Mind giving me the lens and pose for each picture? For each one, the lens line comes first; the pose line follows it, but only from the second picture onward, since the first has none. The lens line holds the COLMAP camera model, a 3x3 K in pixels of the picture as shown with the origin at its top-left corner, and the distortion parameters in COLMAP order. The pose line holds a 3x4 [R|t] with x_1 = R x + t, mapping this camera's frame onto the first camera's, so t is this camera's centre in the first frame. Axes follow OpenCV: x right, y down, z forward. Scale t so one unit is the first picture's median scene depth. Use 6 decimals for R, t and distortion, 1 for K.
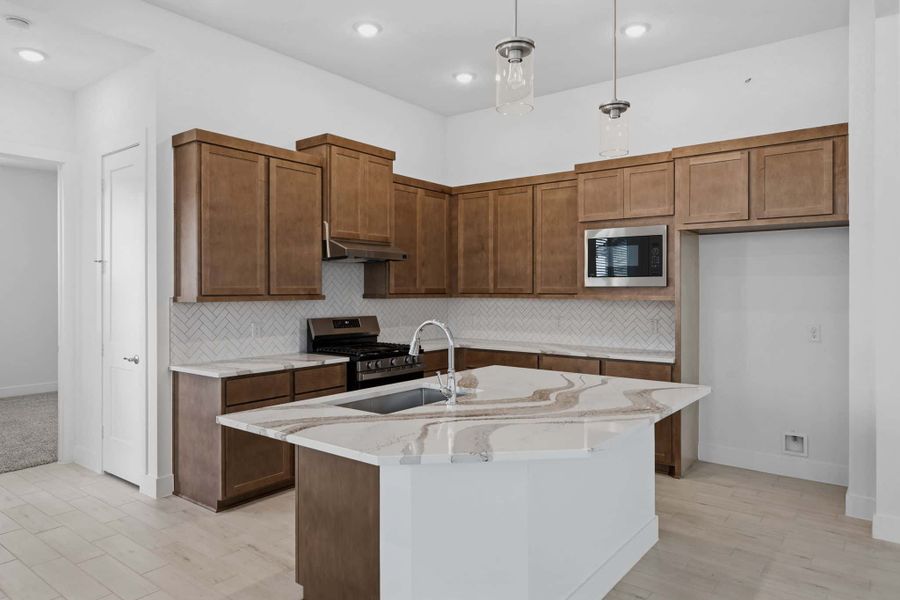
lens RADIAL K [[571.5, 0, 448.0], [0, 571.5, 289.7], [0, 0, 1]] dist [-0.003543, 0.000202]
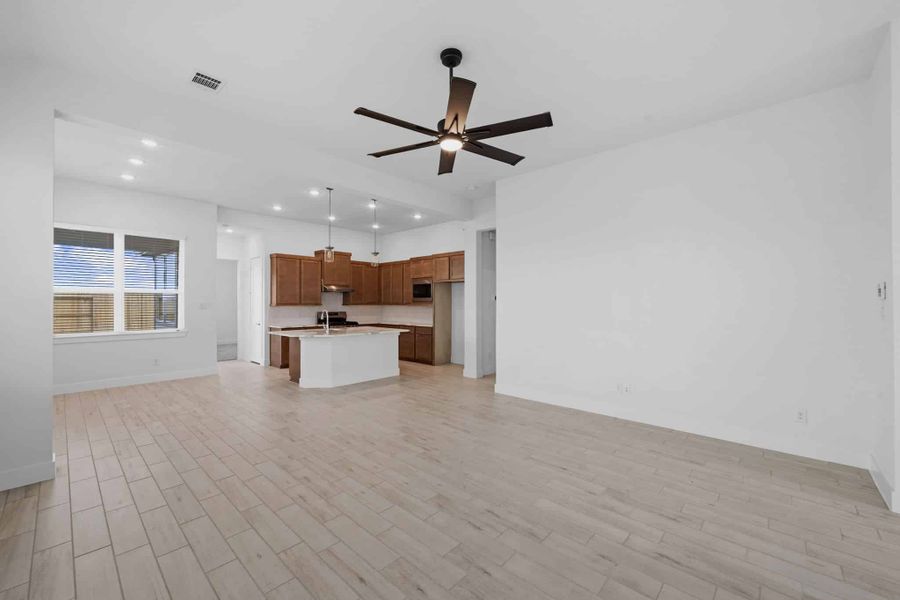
lens RADIAL K [[362.9, 0, 446.4], [0, 362.9, 300.4], [0, 0, 1]] dist [-0.000228, -0.000044]
pose [[0.995544, 0.000586, -0.094291, 0.581294], [-0.001040, 0.999988, -0.004763, -0.001350], [0.094287, 0.004840, 0.995533, -0.783683]]
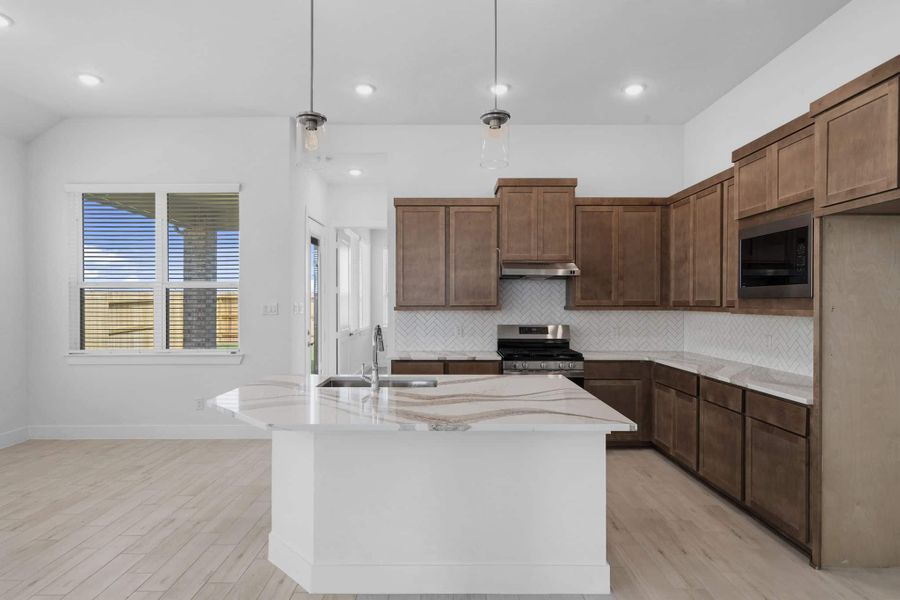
lens RADIAL K [[478.2, 0, 449.9], [0, 478.2, 305.4], [0, 0, 1]] dist [-0.003213, -0.000271]
pose [[0.614587, 0.004440, -0.788837, 0.528722], [0.000986, 0.999979, 0.006396, -0.000286], [0.788848, -0.004709, 0.614570, 0.251453]]
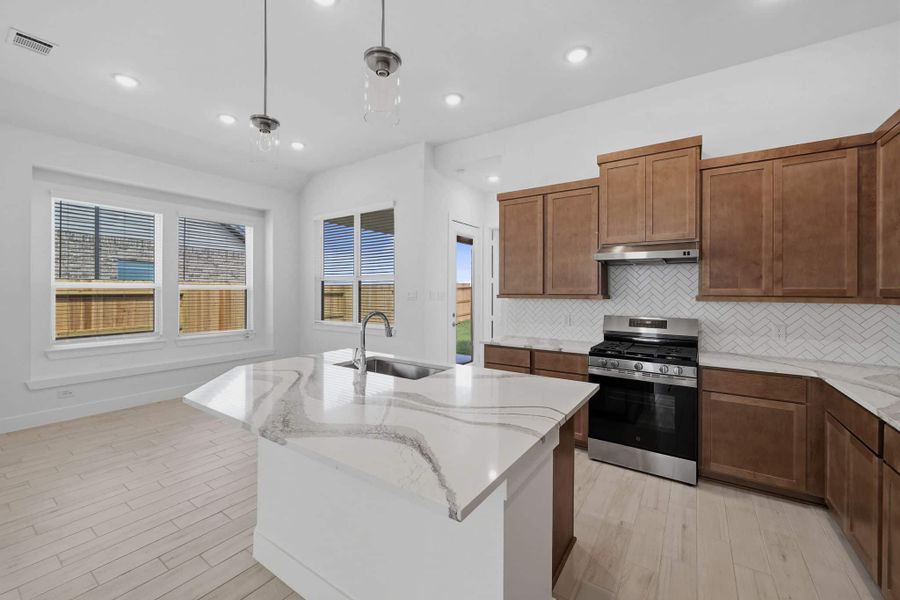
lens RADIAL K [[365.5, 0, 448.5], [0, 365.5, 289.4], [0, 0, 1]] dist [0.000547, -0.000036]
pose [[0.062121, -0.002722, -0.998065, 0.483167], [-0.002556, 0.999993, -0.002887, -0.000046], [0.998065, 0.002730, 0.062113, 0.619633]]
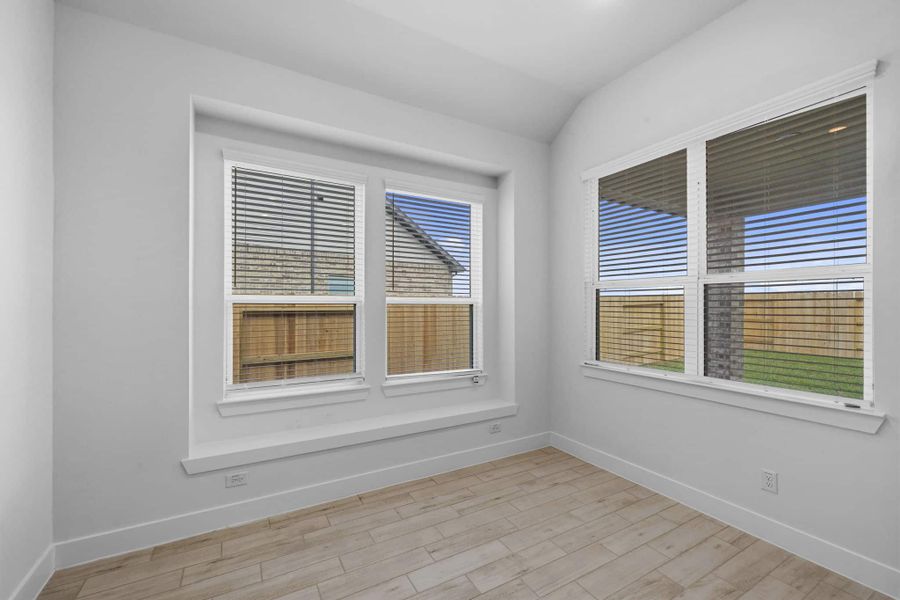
lens RADIAL K [[380.5, 0, 437.0], [0, 380.5, 303.0], [0, 0, 1]] dist [0.001743, 0.000205]
pose [[-0.401791, -0.004286, -0.915721, -0.025330], [-0.002034, 0.999991, -0.003788, -0.002407], [0.915729, 0.000341, -0.401796, 0.269258]]
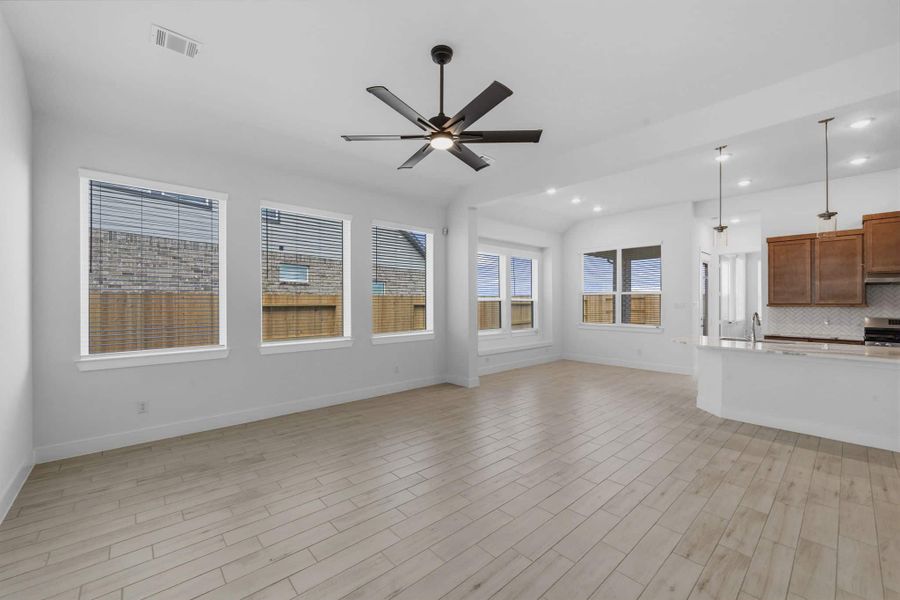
lens RADIAL K [[362.9, 0, 446.4], [0, 362.9, 300.4], [0, 0, 1]] dist [-0.000228, -0.000044]
pose [[-0.183395, -0.001942, -0.983037, 1.104986], [-0.000295, 0.999998, -0.001920, -0.001416], [0.983039, -0.000062, -0.183395, -0.084577]]
